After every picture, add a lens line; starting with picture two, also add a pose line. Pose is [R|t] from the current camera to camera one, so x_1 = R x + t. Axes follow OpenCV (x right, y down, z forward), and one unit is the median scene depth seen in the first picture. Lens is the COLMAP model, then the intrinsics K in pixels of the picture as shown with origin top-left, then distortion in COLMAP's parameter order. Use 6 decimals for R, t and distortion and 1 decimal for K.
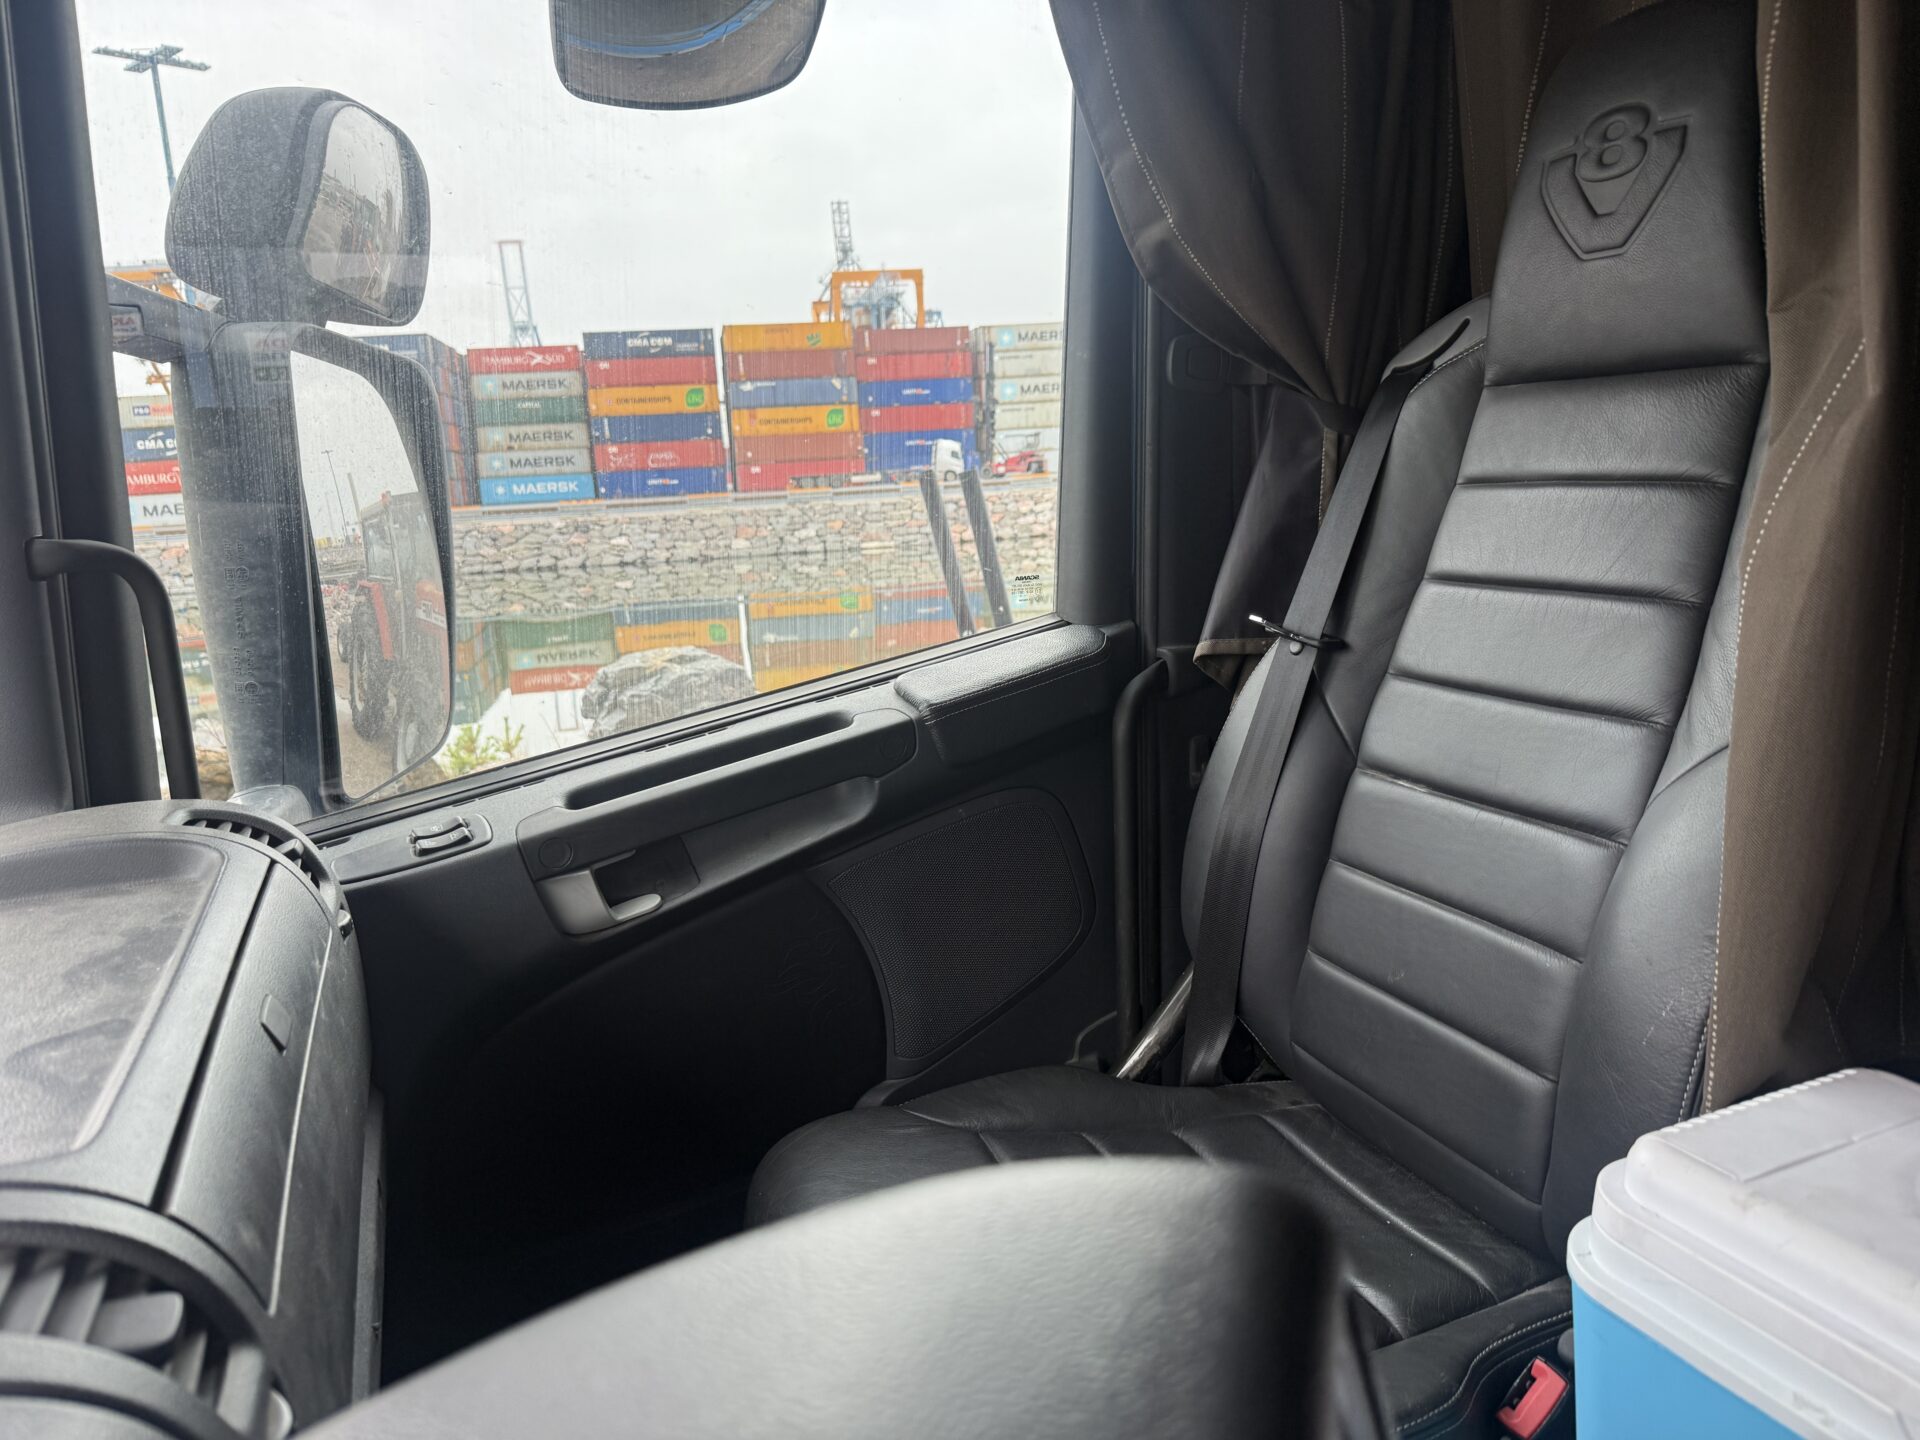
lens RADIAL K [[1358.4, 0, 964.4], [0, 1358.4, 737.1], [0, 0, 1]] dist [0.009008, -0.008455]
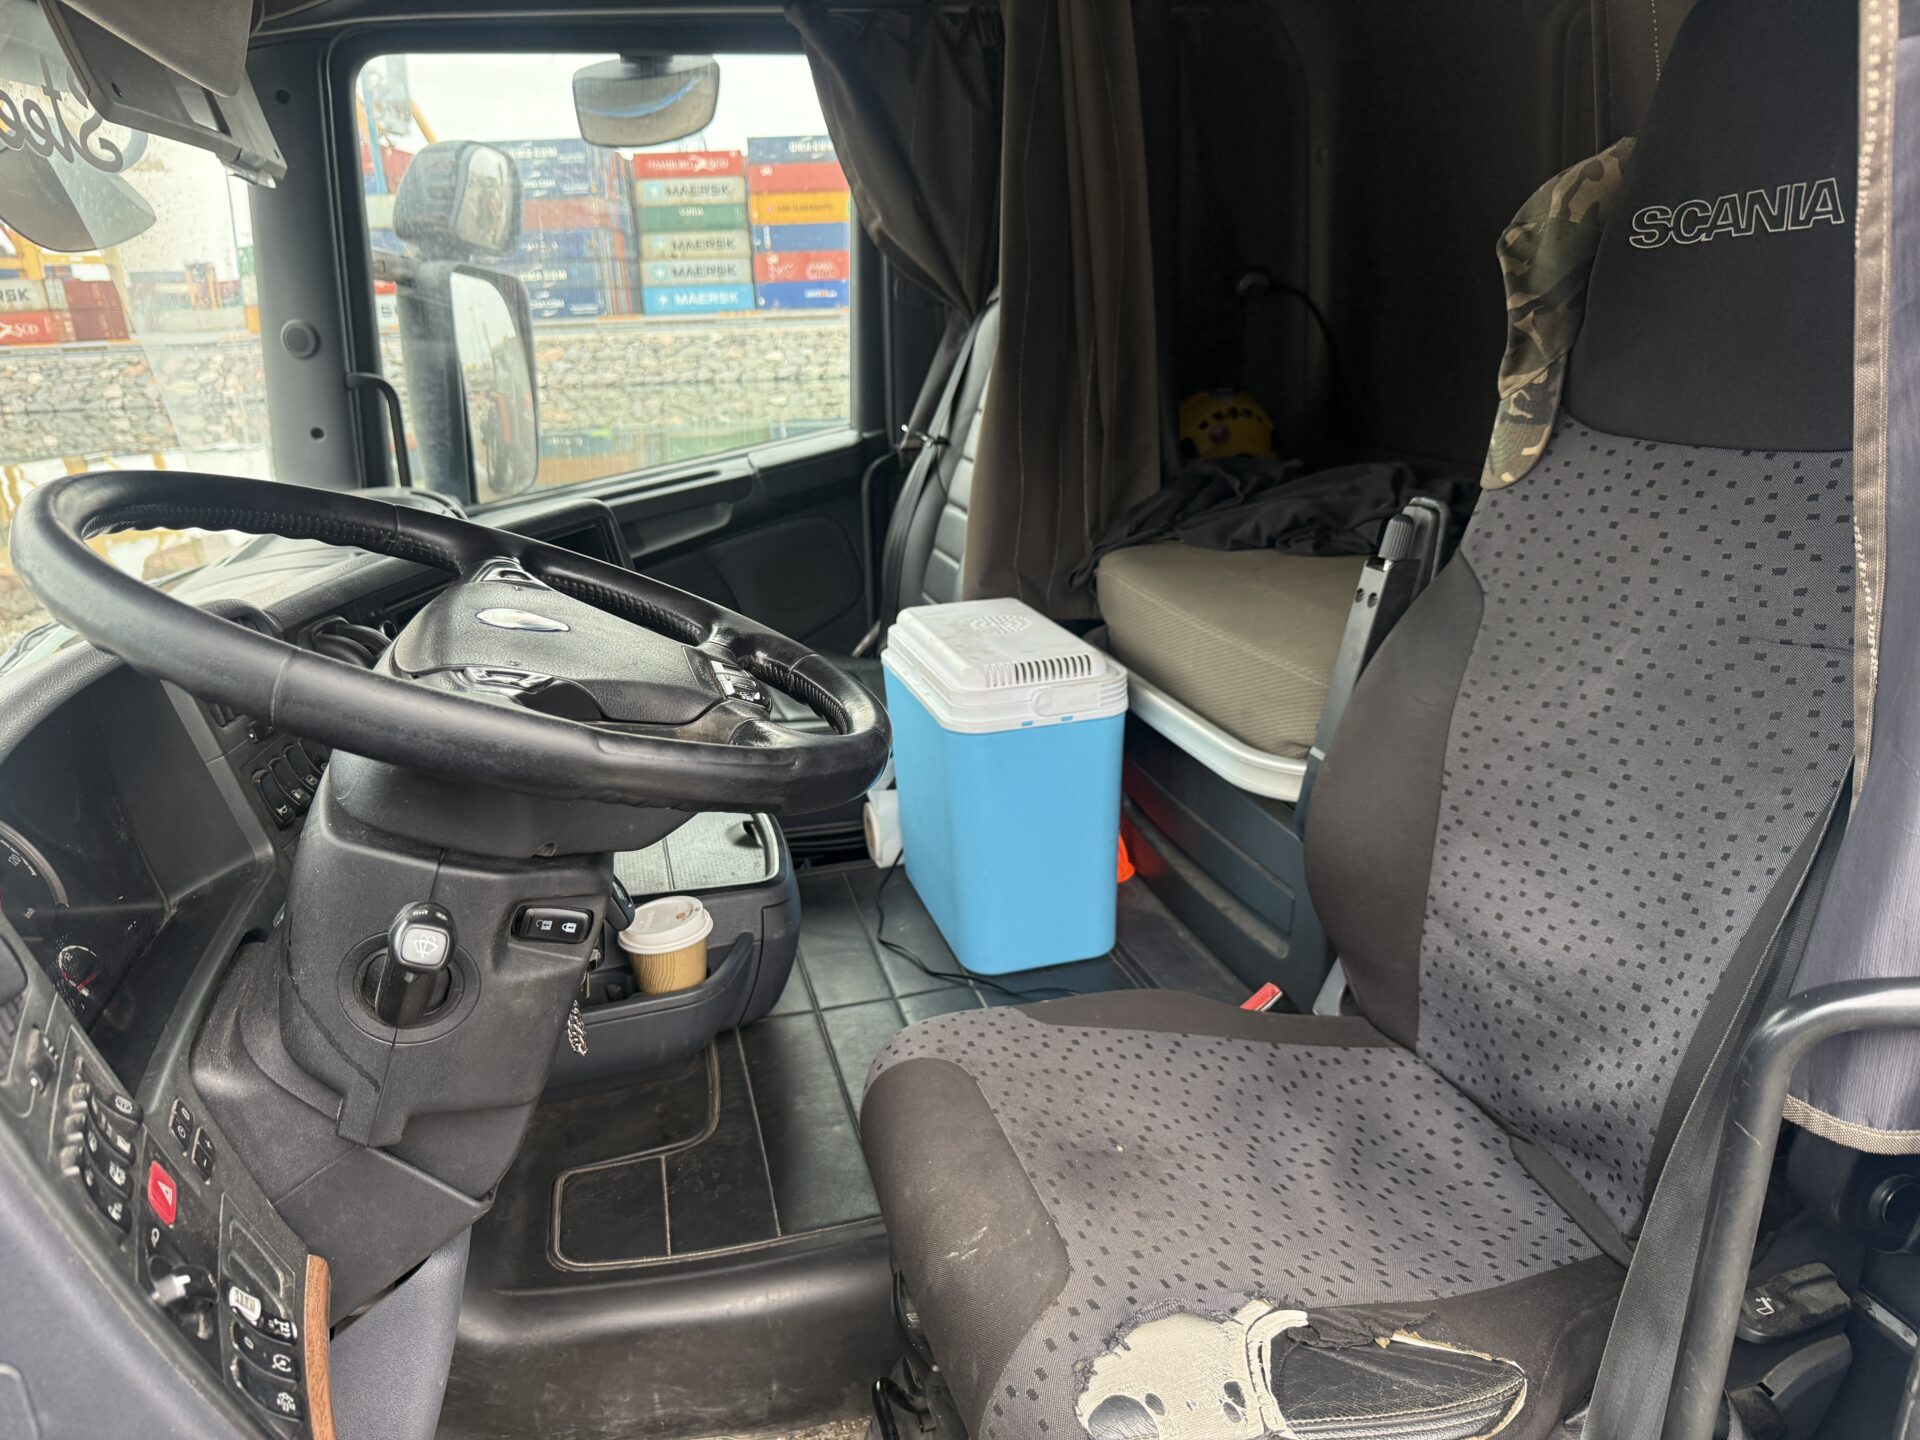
lens RADIAL K [[1358.4, 0, 949.4], [0, 1358.4, 714.3], [0, 0, 1]] dist [0.009008, -0.008455]
pose [[0.992205, 0.058660, -0.109949, 0.390005], [-0.046330, 0.992681, 0.111522, 0.079395], [0.115686, -0.105558, 0.987661, -0.762444]]
